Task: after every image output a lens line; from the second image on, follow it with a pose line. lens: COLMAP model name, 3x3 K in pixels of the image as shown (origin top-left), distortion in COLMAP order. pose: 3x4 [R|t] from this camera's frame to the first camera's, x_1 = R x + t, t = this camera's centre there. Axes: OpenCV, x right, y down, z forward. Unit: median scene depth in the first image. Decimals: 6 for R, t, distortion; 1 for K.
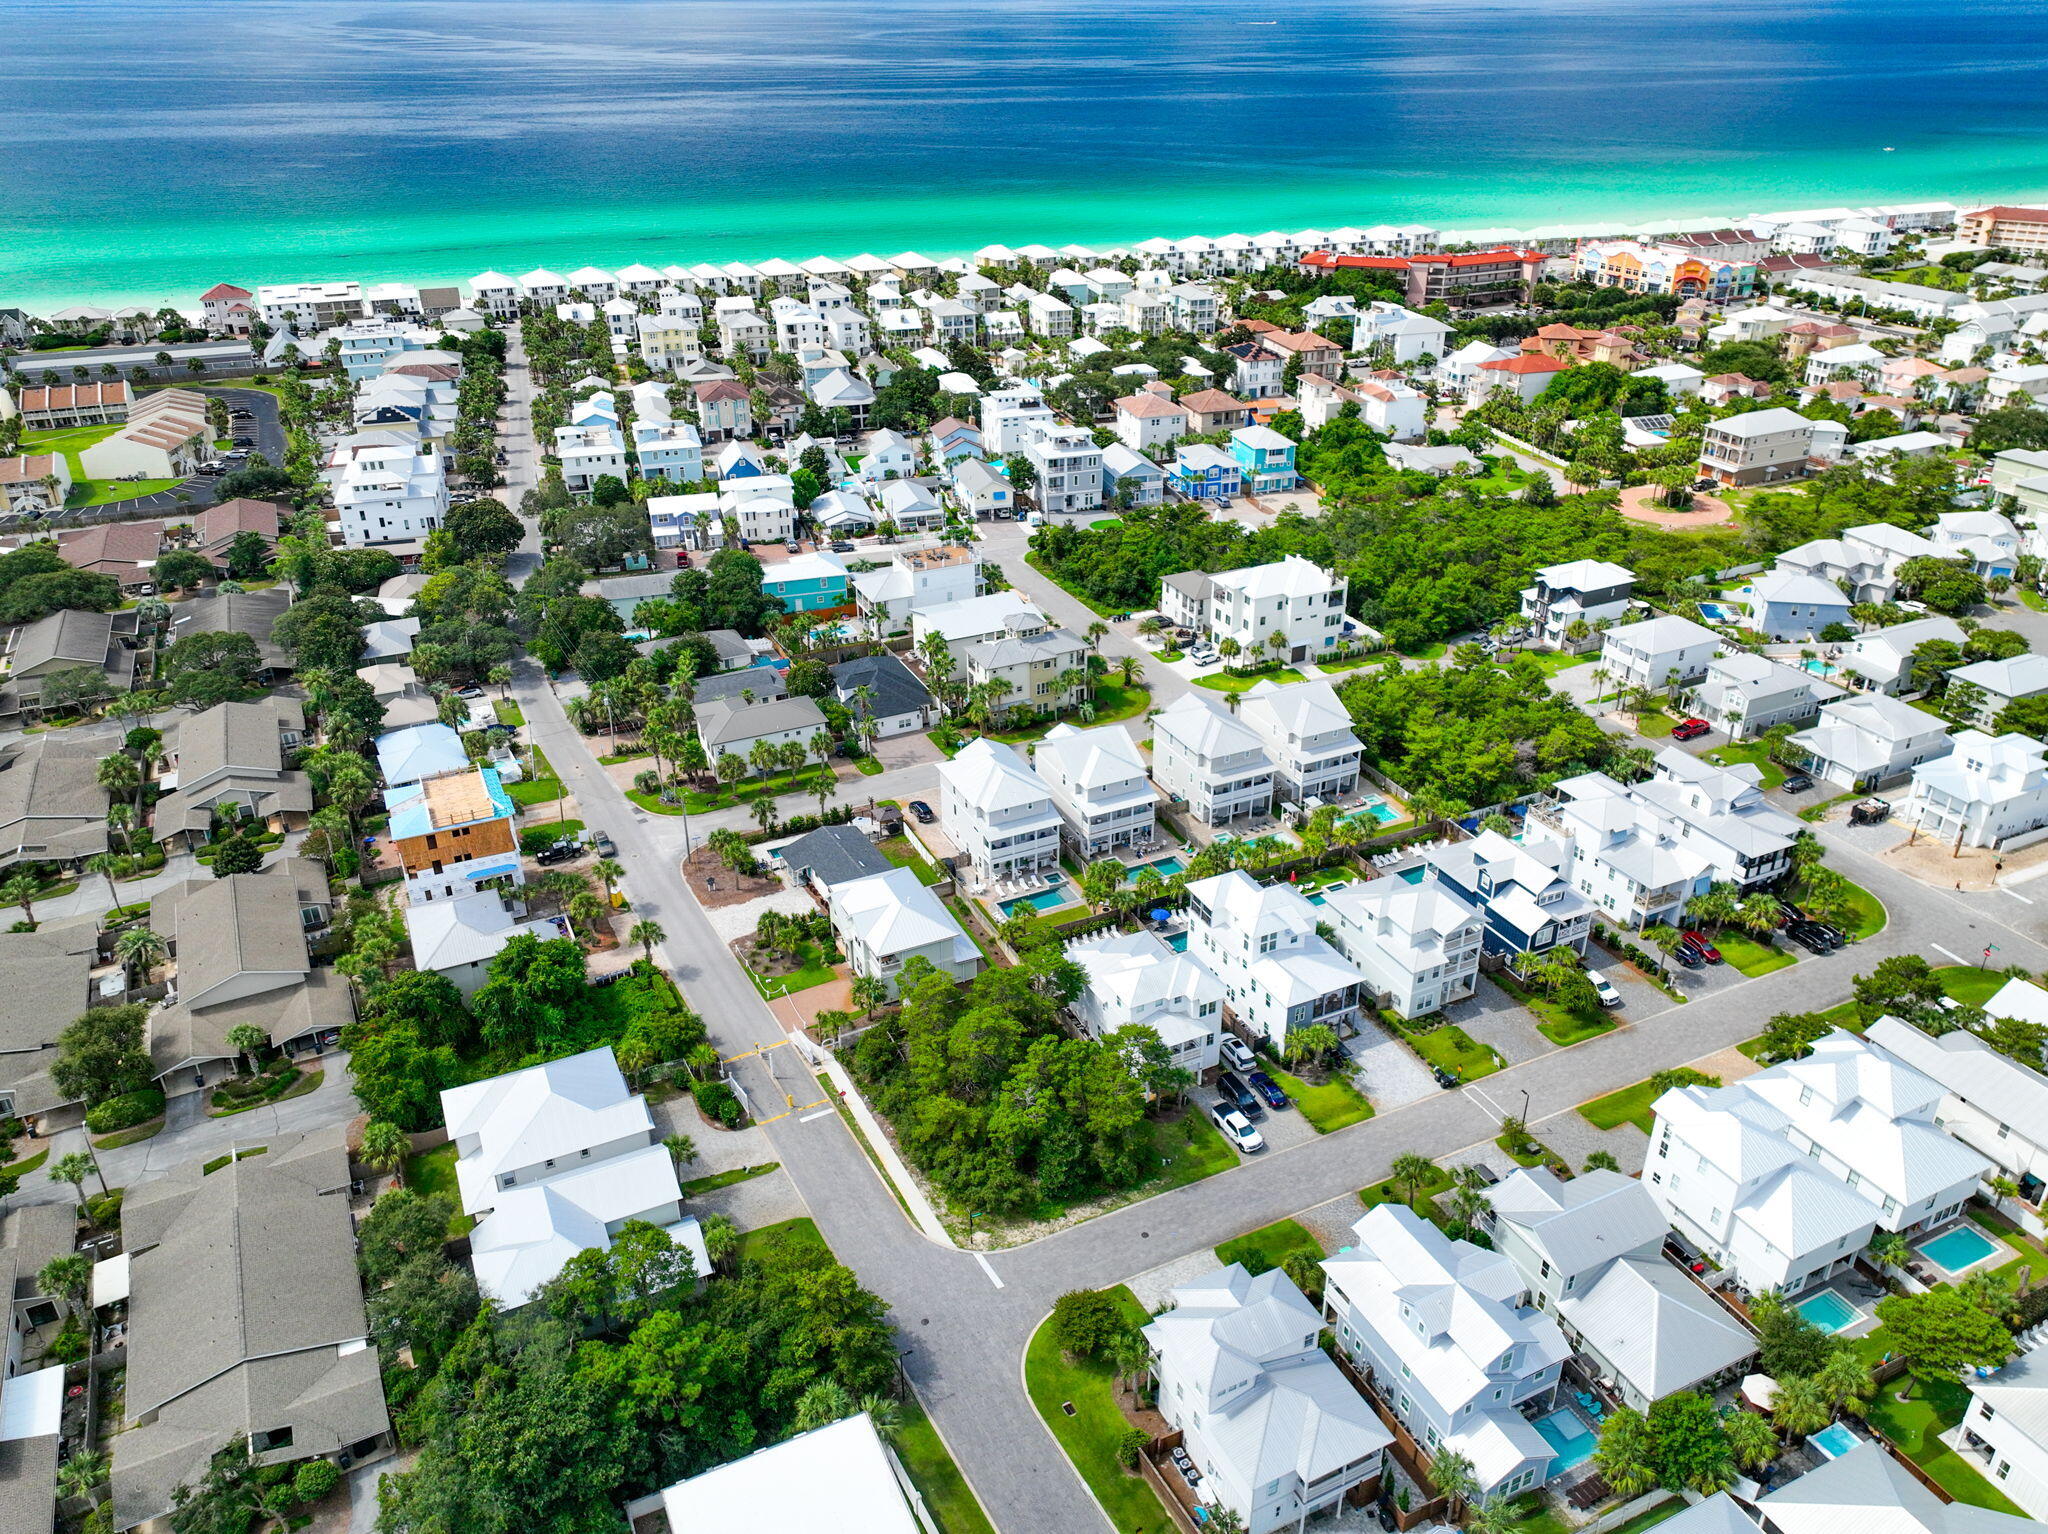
lens RADIAL K [[1477.4, 0, 1045.3], [0, 1477.4, 768.2], [0, 0, 1]] dist [0.006051, 0.012449]
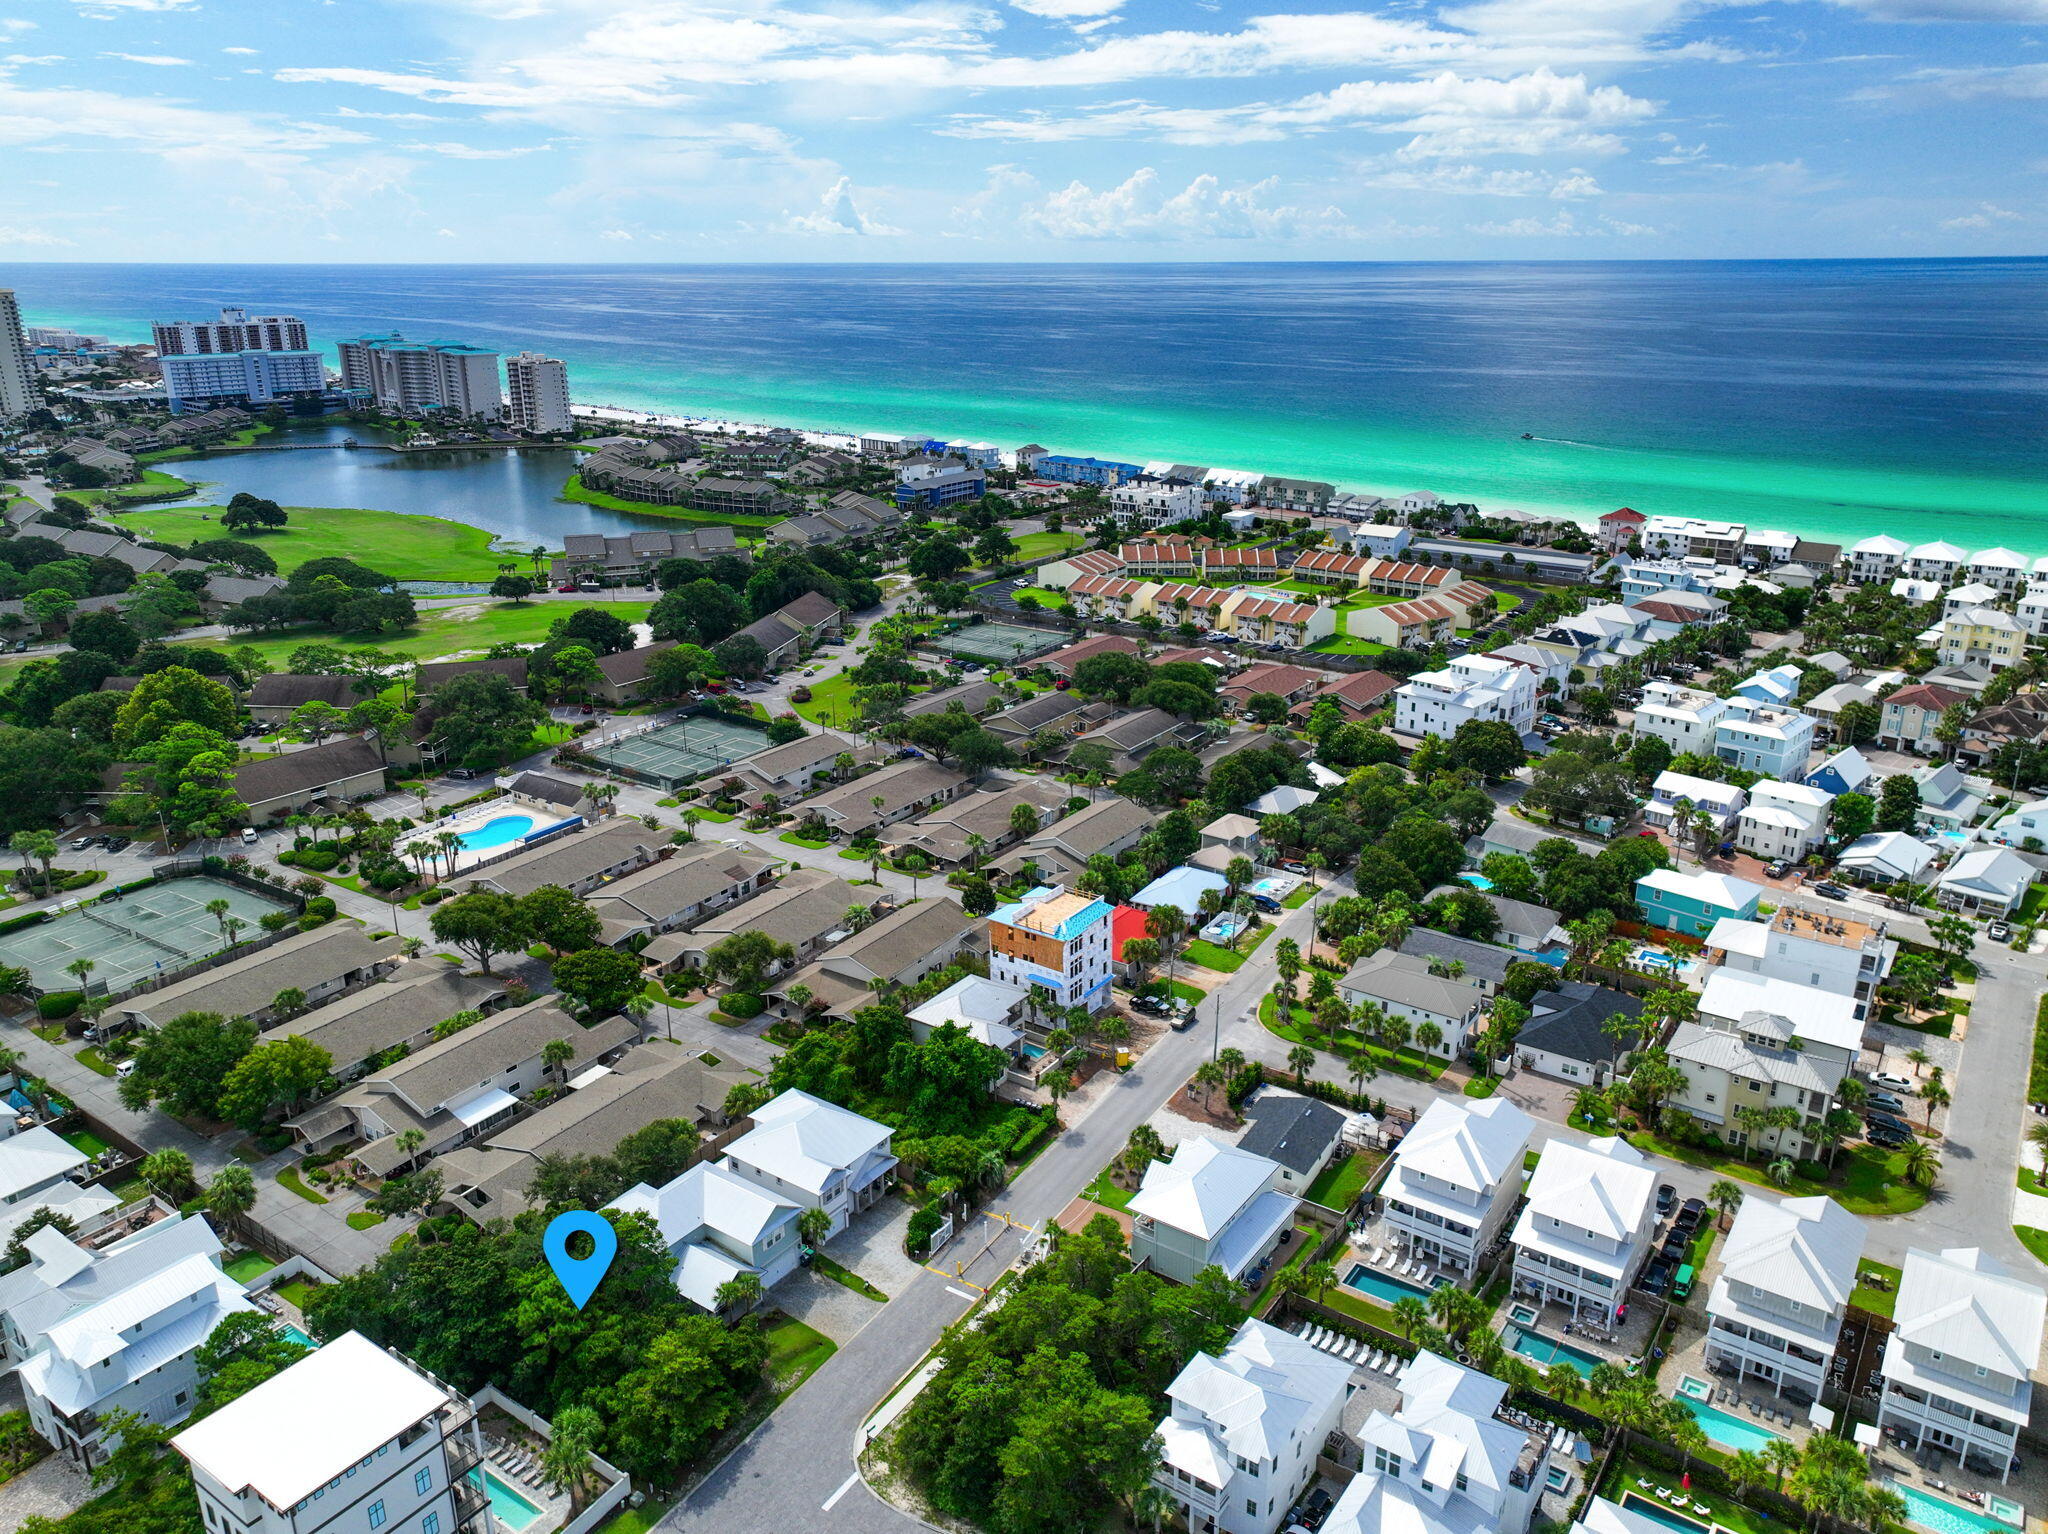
lens RADIAL K [[1481.6, 0, 1040.5], [0, 1481.6, 763.5], [0, 0, 1]] dist [0.000830, 0.011970]
pose [[0.486749, 0.281765, -0.826852, 0.318244], [-0.403656, 0.911982, 0.073152, -0.101053], [0.774685, 0.298157, 0.557643, 0.189602]]
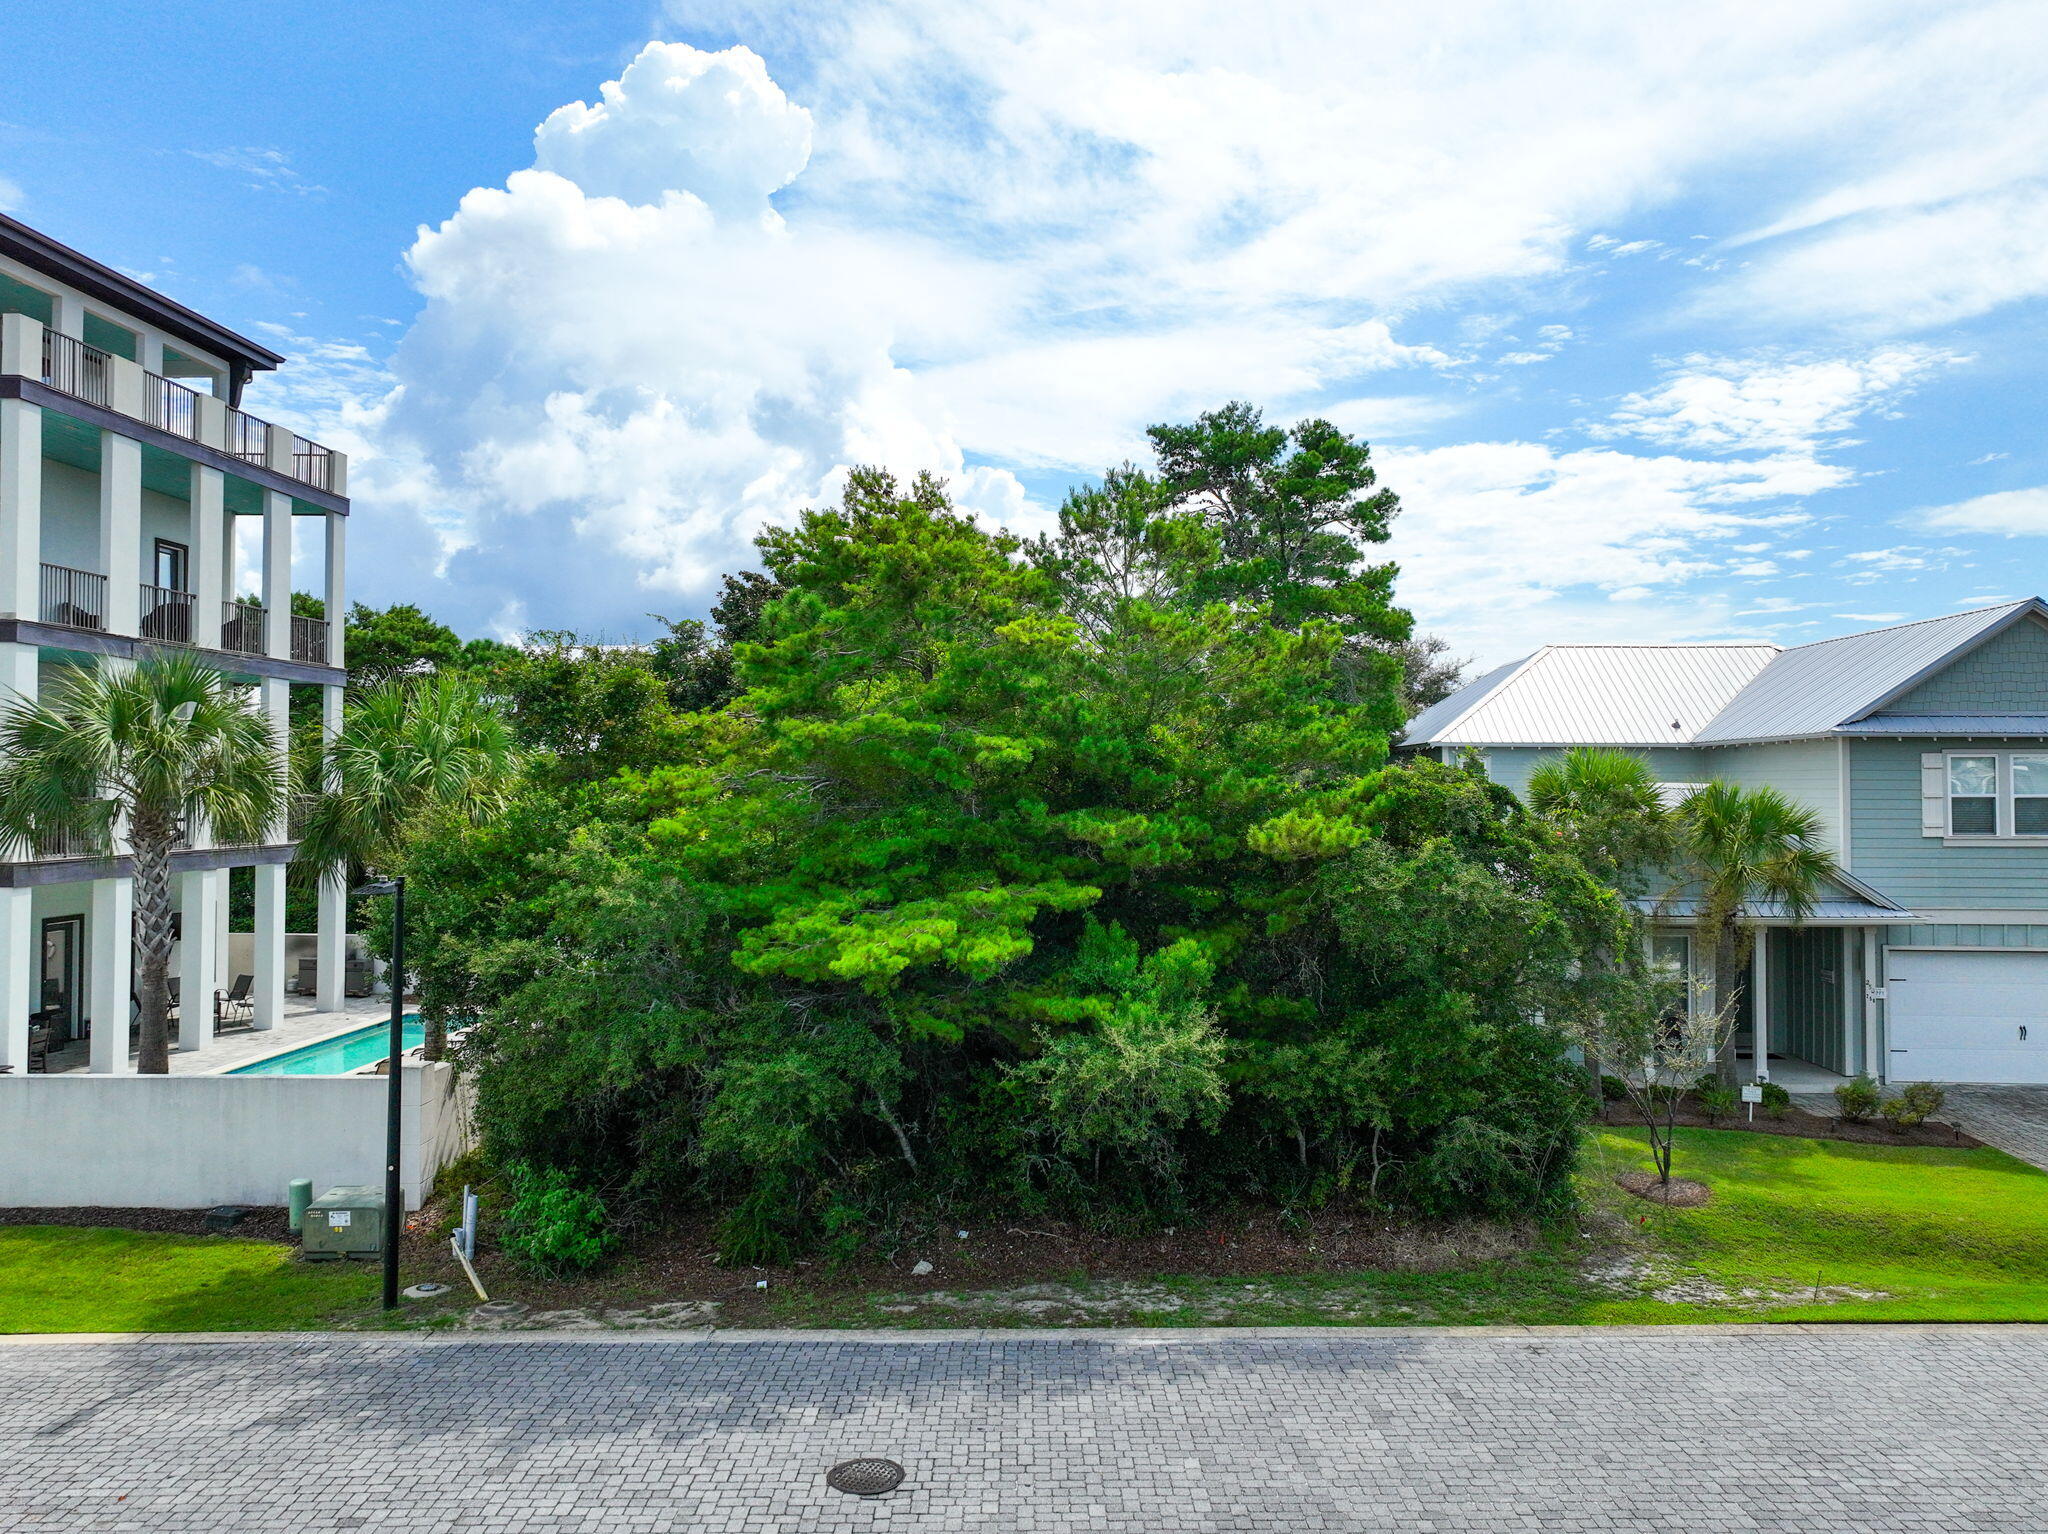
lens RADIAL K [[1476.0, 0, 1041.4], [0, 1476.0, 769.1], [0, 0, 1]] dist [0.003236, 0.008805]
pose [[-0.483199, -0.011376, -0.875437, 0.001681], [-0.409384, 0.886805, 0.214436, 0.133168], [0.773902, 0.462005, -0.433160, 0.452618]]
